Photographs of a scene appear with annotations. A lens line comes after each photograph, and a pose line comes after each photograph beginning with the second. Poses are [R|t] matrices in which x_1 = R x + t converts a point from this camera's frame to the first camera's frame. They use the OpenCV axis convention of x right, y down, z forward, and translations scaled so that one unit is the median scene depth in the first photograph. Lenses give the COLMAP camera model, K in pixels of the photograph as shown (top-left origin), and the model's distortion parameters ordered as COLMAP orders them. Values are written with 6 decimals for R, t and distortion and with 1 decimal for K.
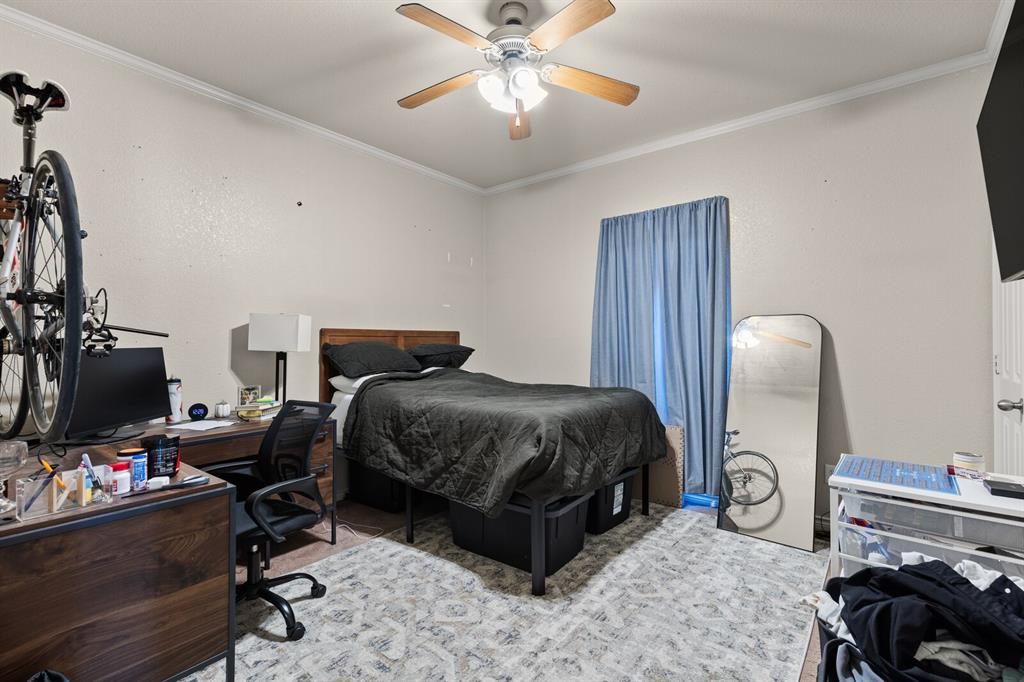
lens RADIAL K [[465.3, 0, 506.4], [0, 465.3, 340.6], [0, 0, 1]] dist [0.004882, -0.000855]
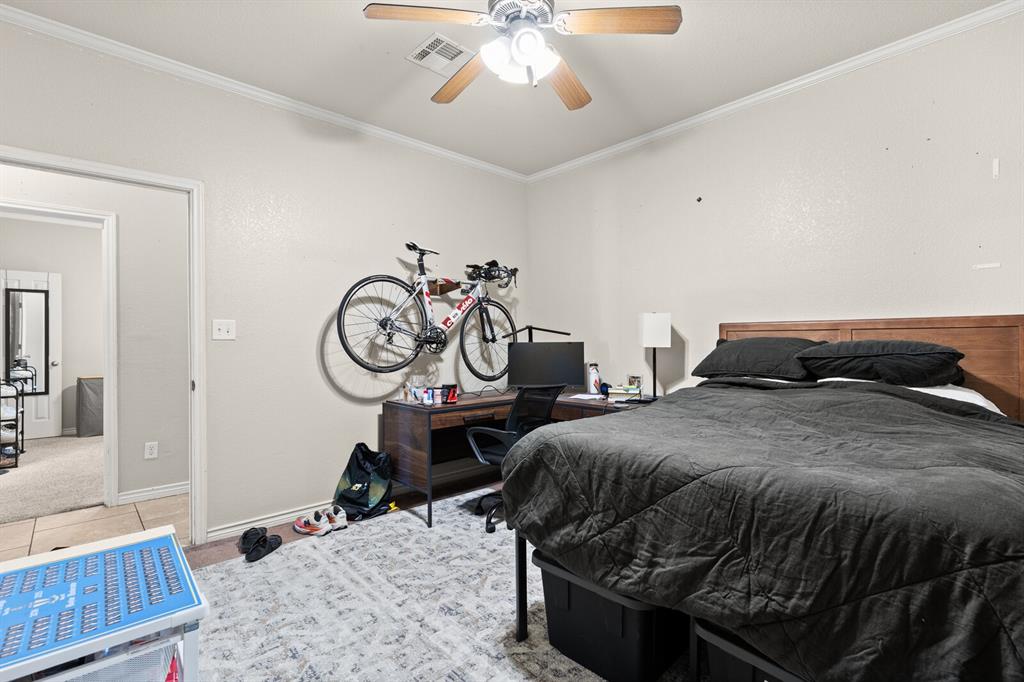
lens RADIAL K [[465.3, 0, 506.4], [0, 465.3, 338.8], [0, 0, 1]] dist [0.004882, -0.000855]
pose [[-0.144391, 0.002313, -0.989518, 0.999461], [0.008318, 0.999965, 0.001124, 0.000486], [0.989486, -0.008068, -0.144405, 1.211802]]
